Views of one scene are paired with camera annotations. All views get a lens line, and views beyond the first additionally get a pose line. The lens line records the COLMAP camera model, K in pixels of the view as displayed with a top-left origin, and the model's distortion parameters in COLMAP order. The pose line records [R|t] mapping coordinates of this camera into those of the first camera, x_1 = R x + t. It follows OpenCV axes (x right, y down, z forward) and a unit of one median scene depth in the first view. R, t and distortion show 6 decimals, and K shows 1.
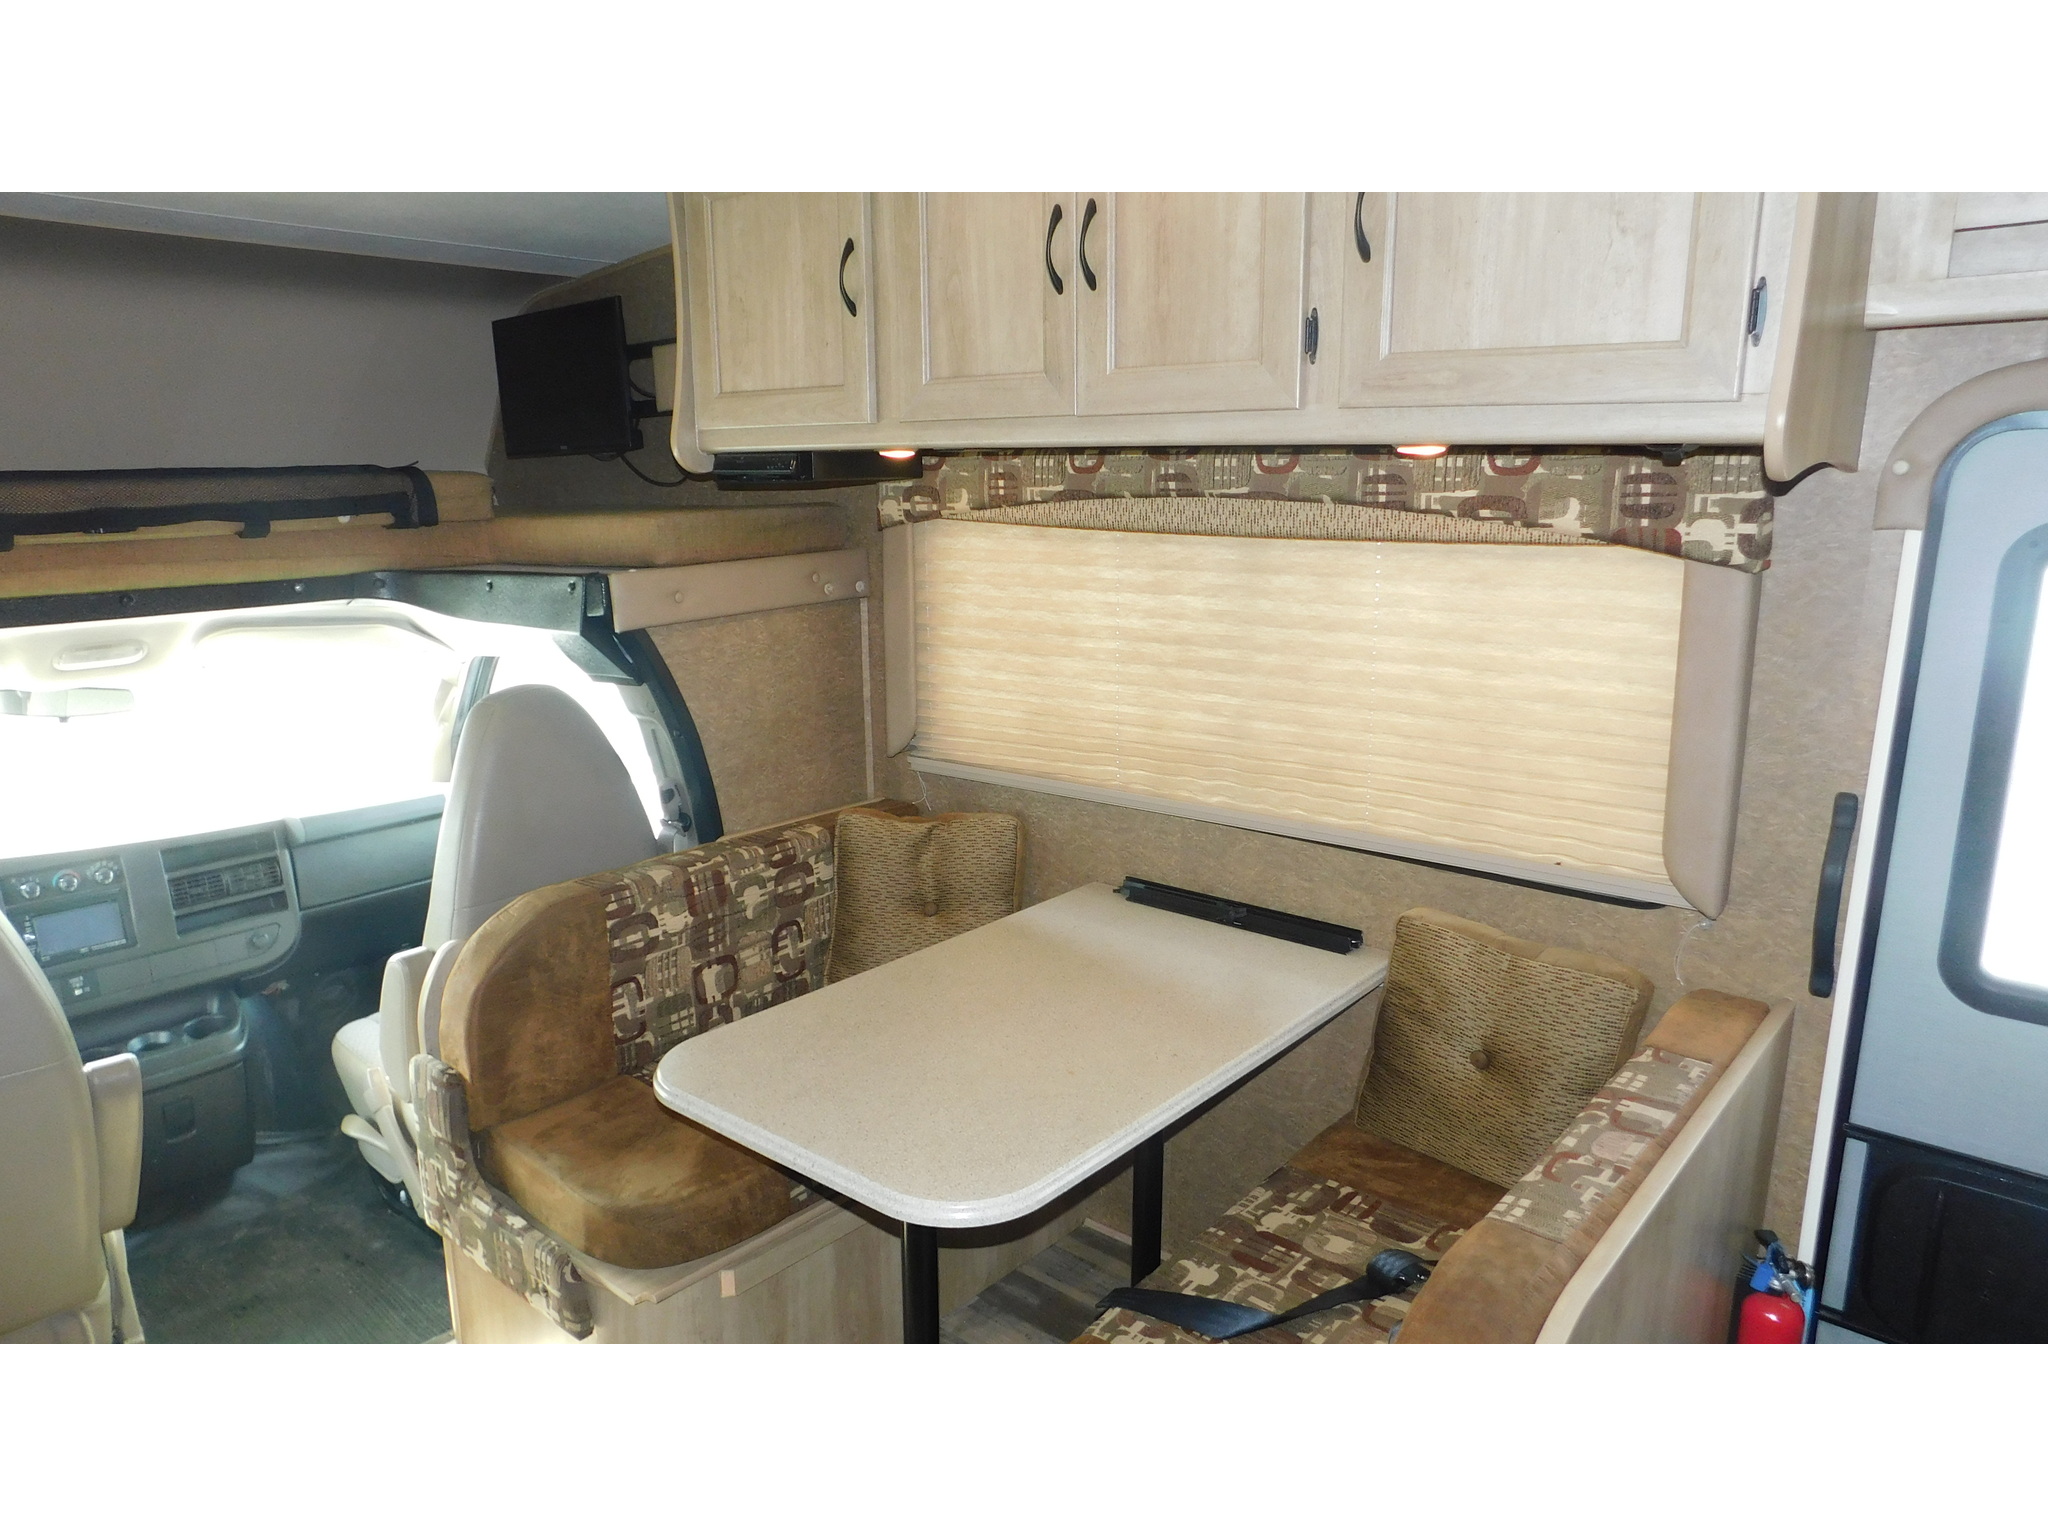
lens RADIAL K [[1350.1, 0, 1028.4], [0, 1350.1, 774.0], [0, 0, 1]] dist [-0.063228, 0.045392]
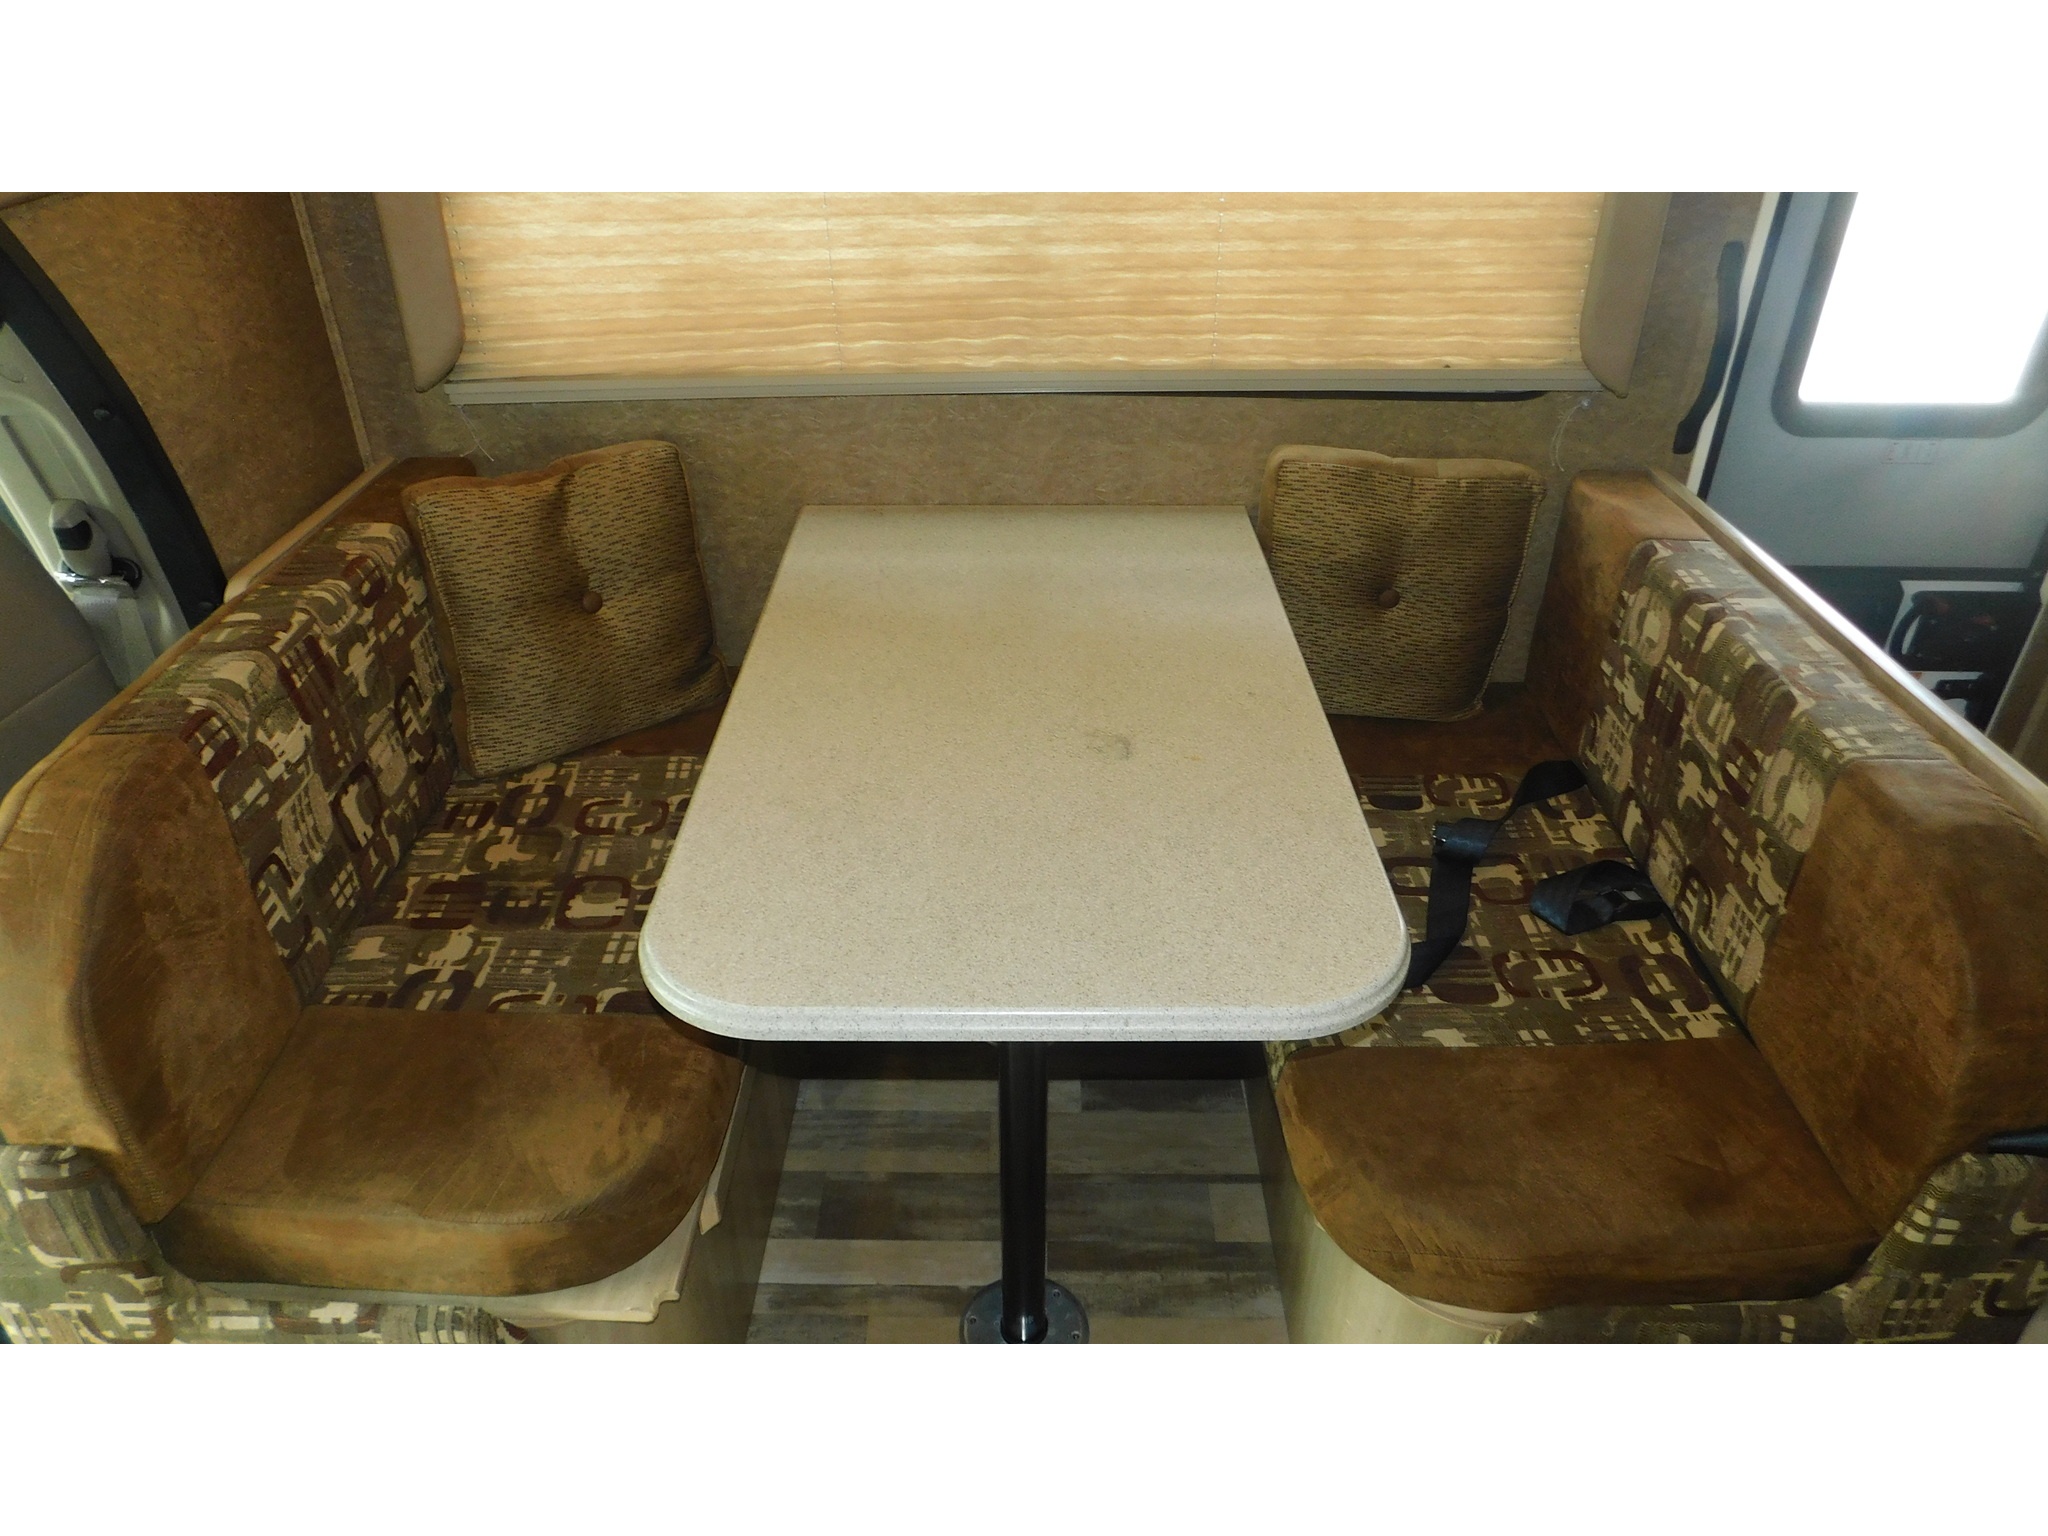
lens RADIAL K [[1350.1, 0, 1028.4], [0, 1350.1, 774.0], [0, 0, 1]] dist [-0.063228, 0.045392]
pose [[0.769505, -0.337098, 0.542427, -0.327122], [0.142264, 0.918484, 0.368983, -0.042837], [-0.622594, -0.206767, 0.754735, 0.358389]]
